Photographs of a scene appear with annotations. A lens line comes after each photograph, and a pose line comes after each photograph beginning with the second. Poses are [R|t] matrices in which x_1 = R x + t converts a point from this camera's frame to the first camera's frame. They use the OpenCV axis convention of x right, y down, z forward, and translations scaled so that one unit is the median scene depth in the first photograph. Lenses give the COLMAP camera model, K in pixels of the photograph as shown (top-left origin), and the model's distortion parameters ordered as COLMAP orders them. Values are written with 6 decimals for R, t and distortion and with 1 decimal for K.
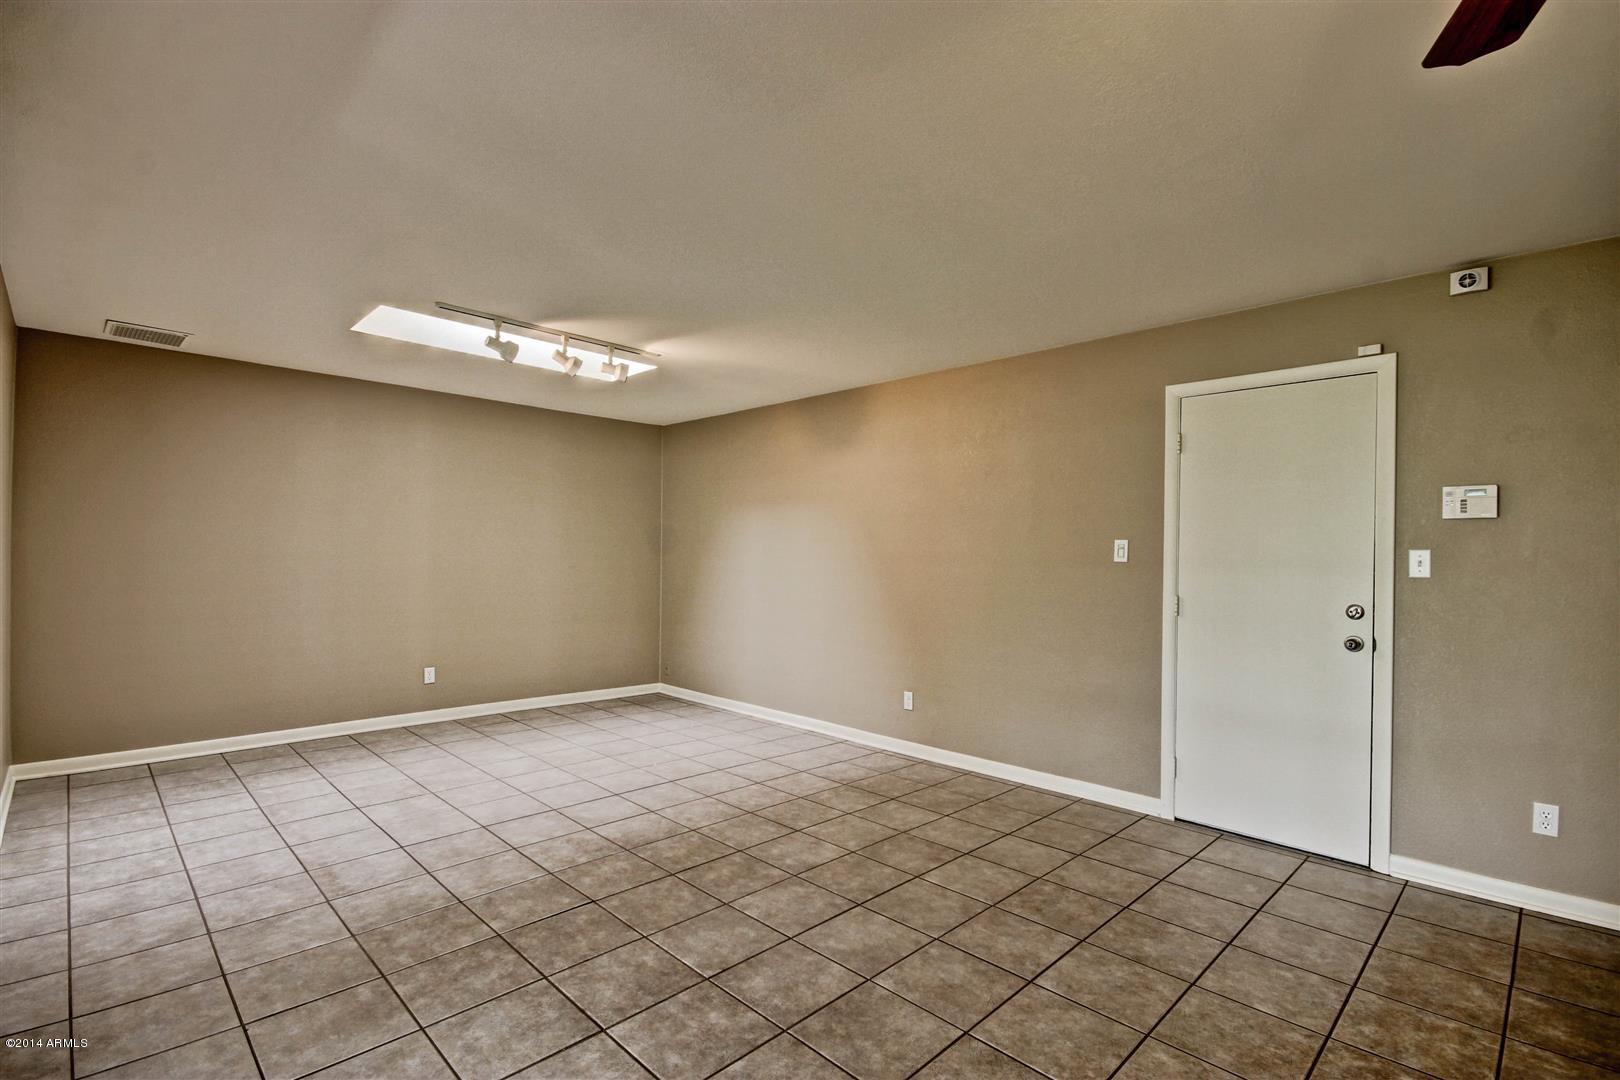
lens RADIAL K [[748.5, 0, 813.3], [0, 748.5, 551.7], [0, 0, 1]] dist [-0.004228, -0.000400]
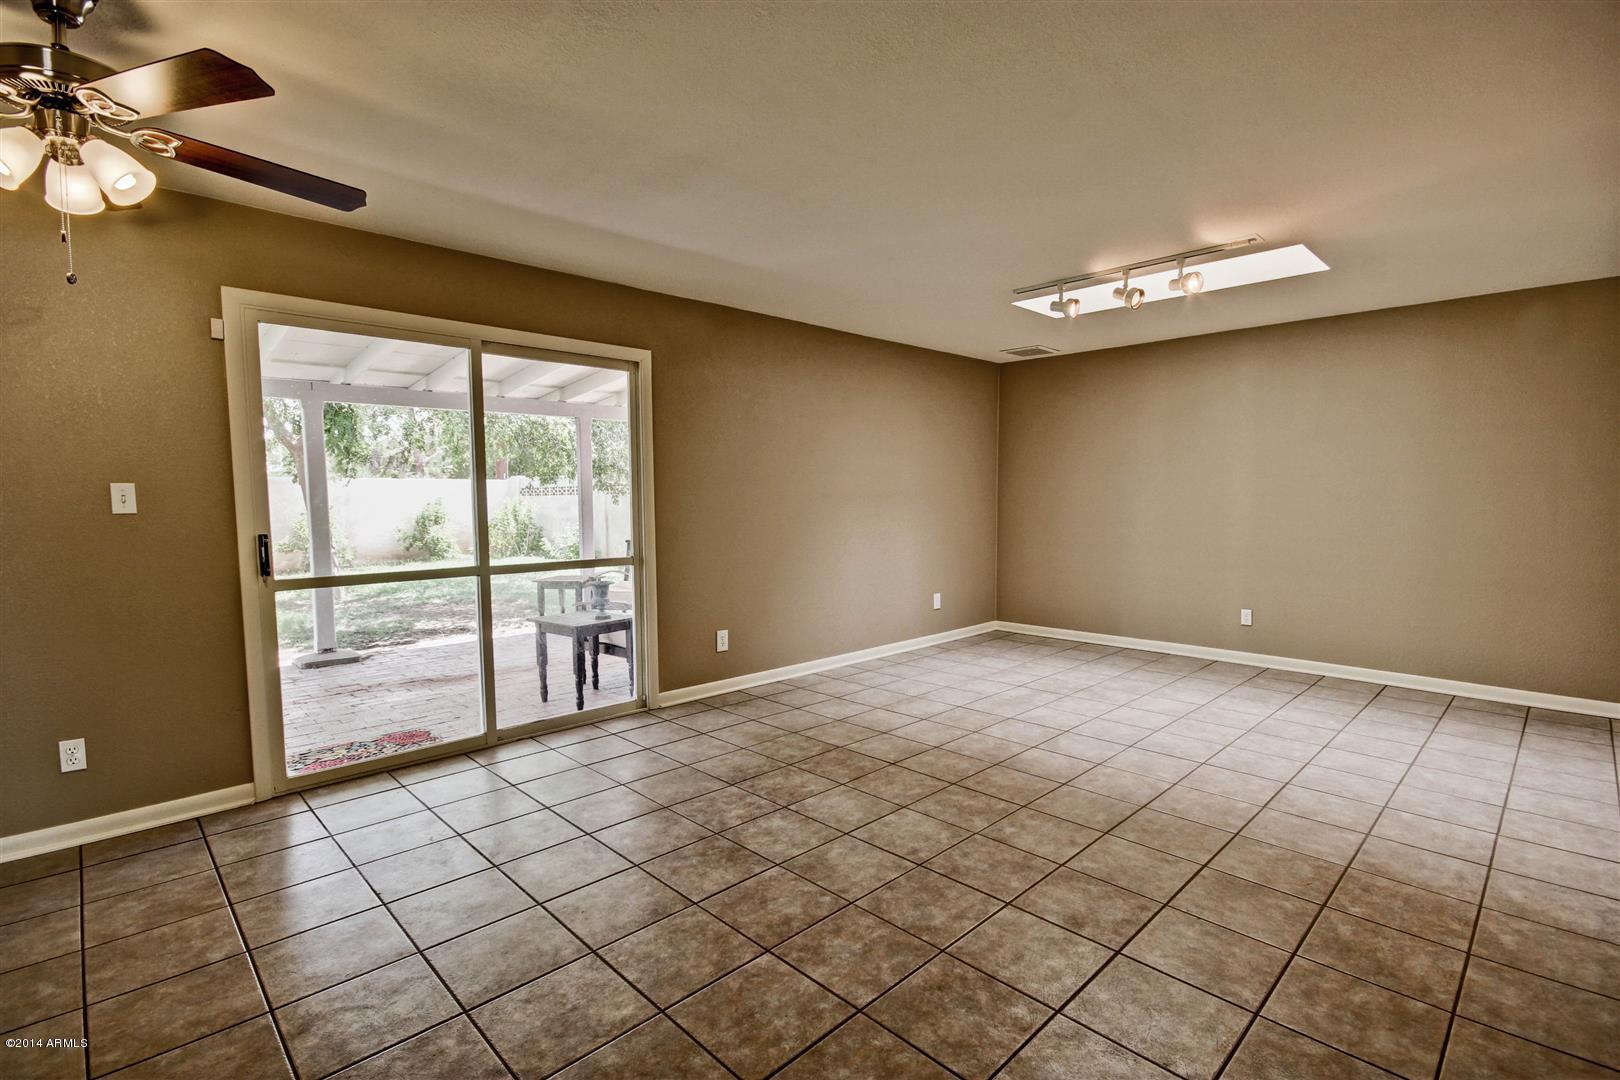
lens RADIAL K [[748.5, 0, 811.5], [0, 748.5, 541.0], [0, 0, 1]] dist [-0.004228, -0.000400]
pose [[-0.011683, 0.048771, -0.998742, 0.832630], [0.010537, 0.998760, 0.048648, 0.016905], [0.999876, -0.009956, -0.012183, 0.748749]]
